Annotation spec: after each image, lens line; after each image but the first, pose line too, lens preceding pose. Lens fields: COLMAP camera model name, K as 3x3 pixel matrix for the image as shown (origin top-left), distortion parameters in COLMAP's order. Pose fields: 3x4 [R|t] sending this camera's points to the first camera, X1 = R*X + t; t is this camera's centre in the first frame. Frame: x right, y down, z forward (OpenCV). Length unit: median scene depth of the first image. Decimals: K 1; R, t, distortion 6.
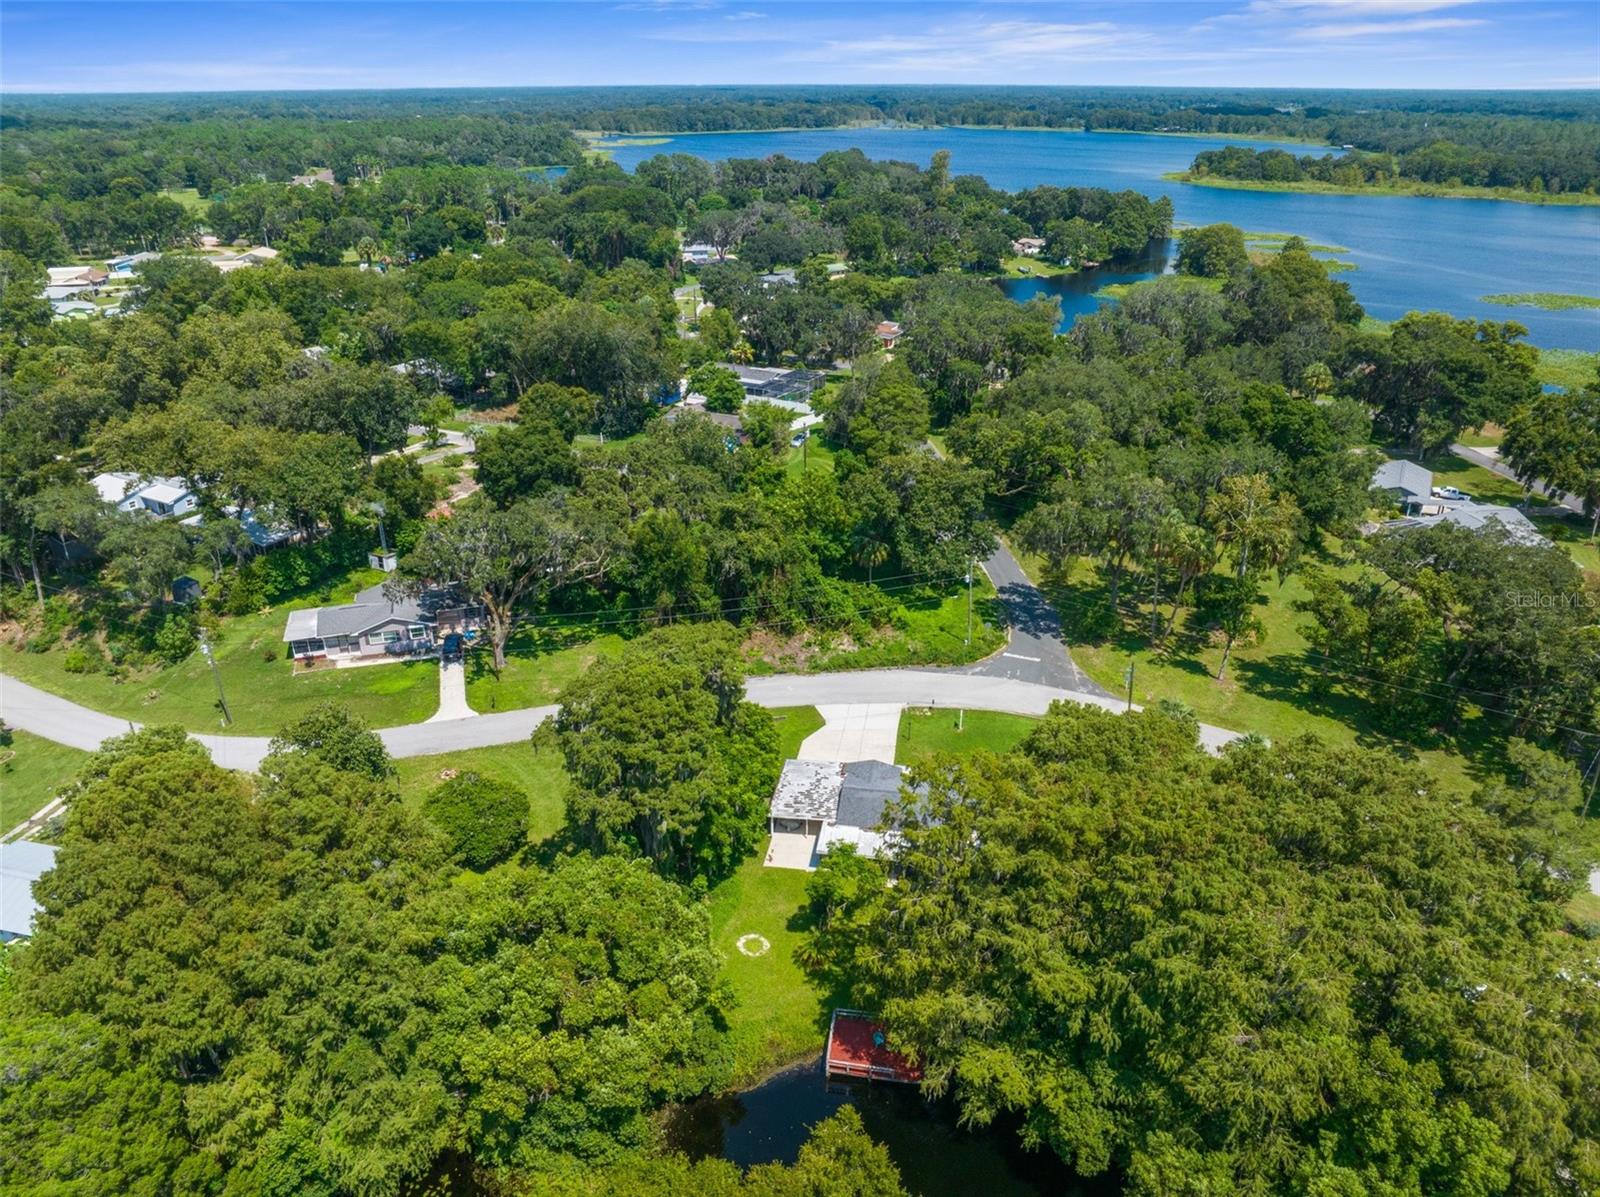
lens RADIAL K [[1140.5, 0, 800.0], [0, 1140.5, 598.5], [0, 0, 1]] dist [-0.091839, 0.059745]
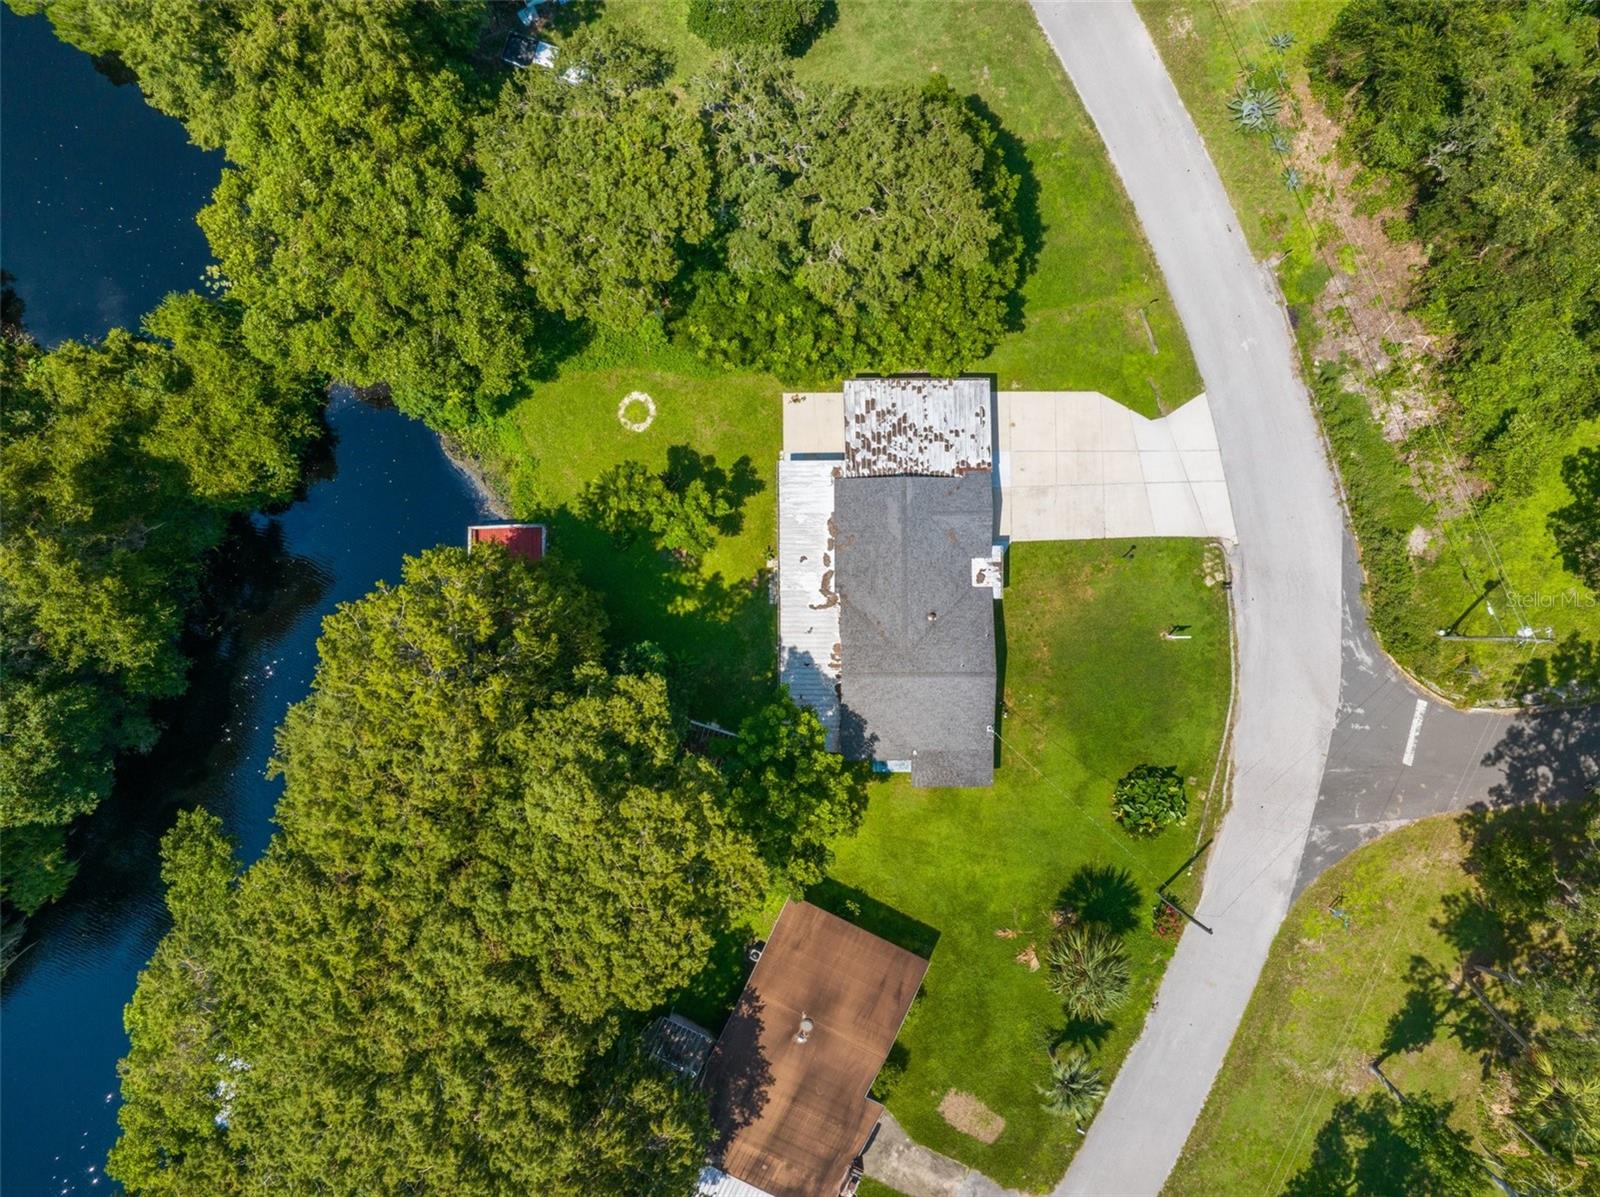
lens RADIAL K [[1140.5, 0, 800.0], [0, 1140.5, 598.5], [0, 0, 1]] dist [-0.091839, 0.059745]
pose [[0.171612, 0.985157, 0.003953, 0.073159], [-0.395972, 0.065302, 0.915938, -0.327035], [0.902084, -0.158751, 0.401301, 0.498724]]
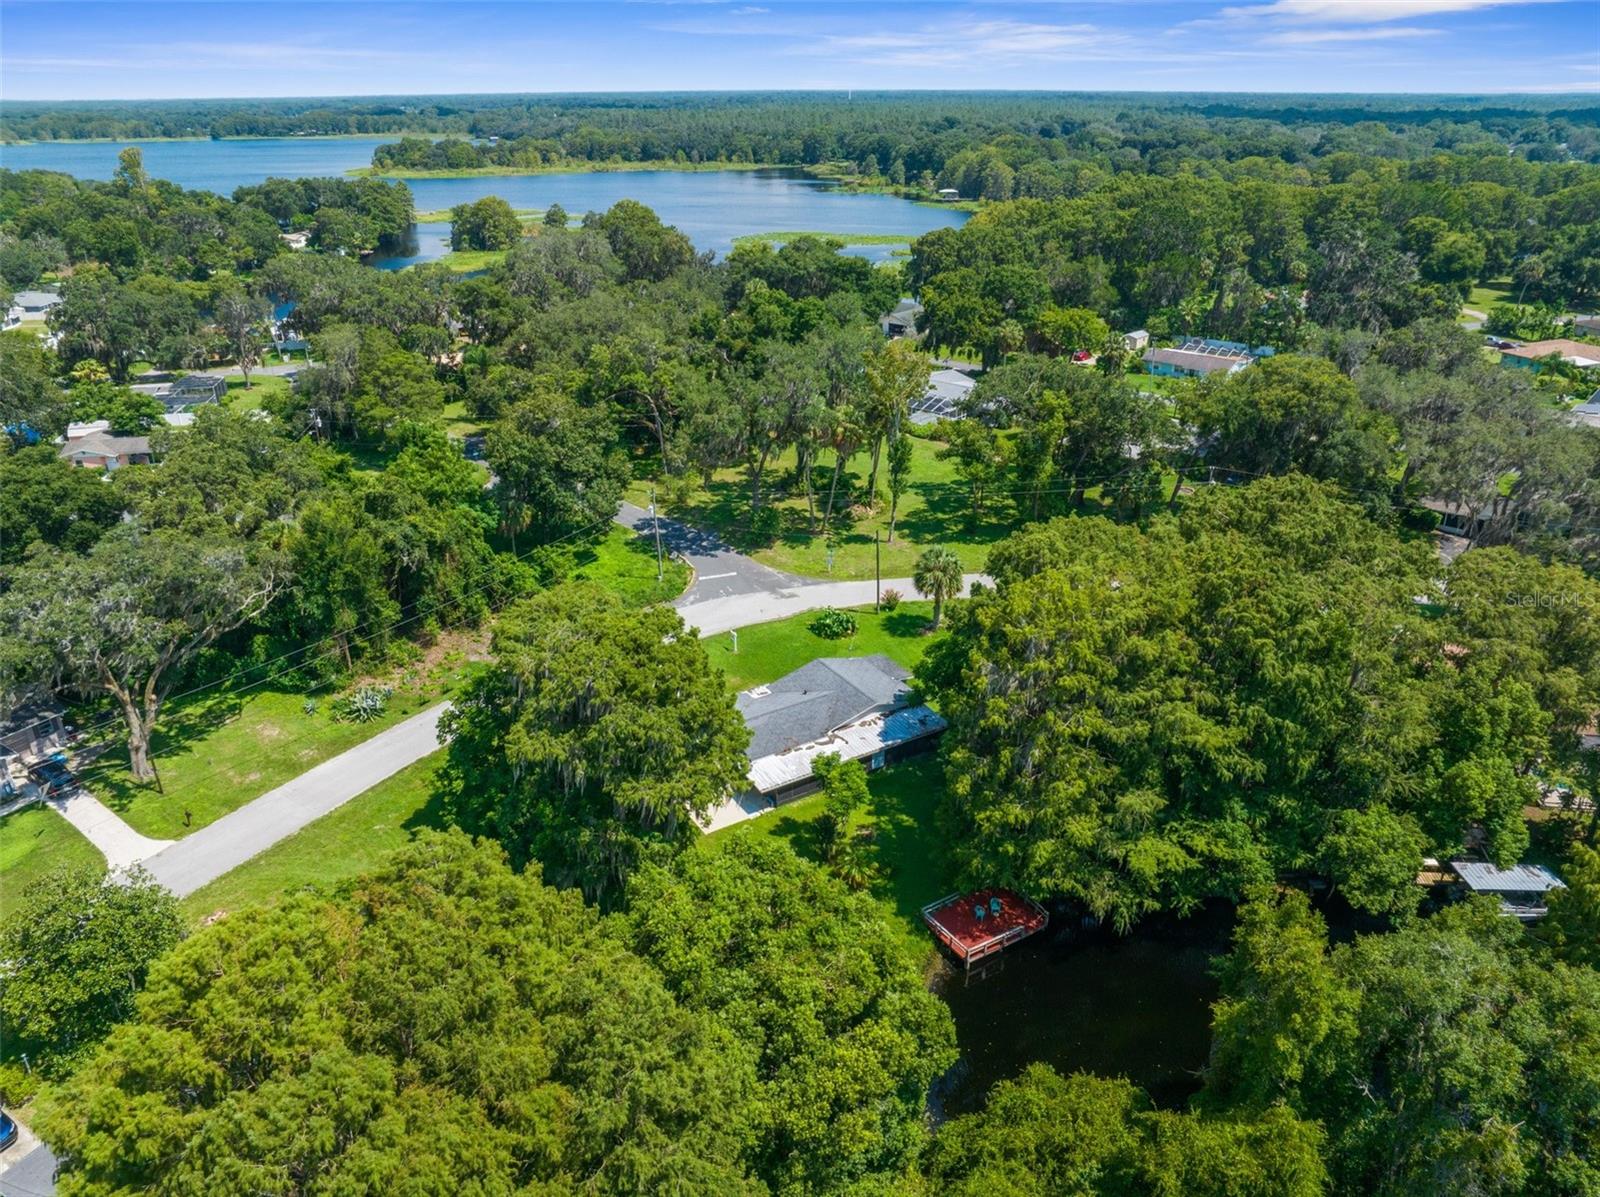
lens RADIAL K [[1140.5, 0, 800.0], [0, 1140.5, 598.5], [0, 0, 1]] dist [-0.091839, 0.059745]
pose [[0.741012, -0.268697, 0.615388, -0.347864], [0.276284, 0.957284, 0.085295, 0.006584], [-0.612019, 0.106818, 0.783596, 0.190861]]
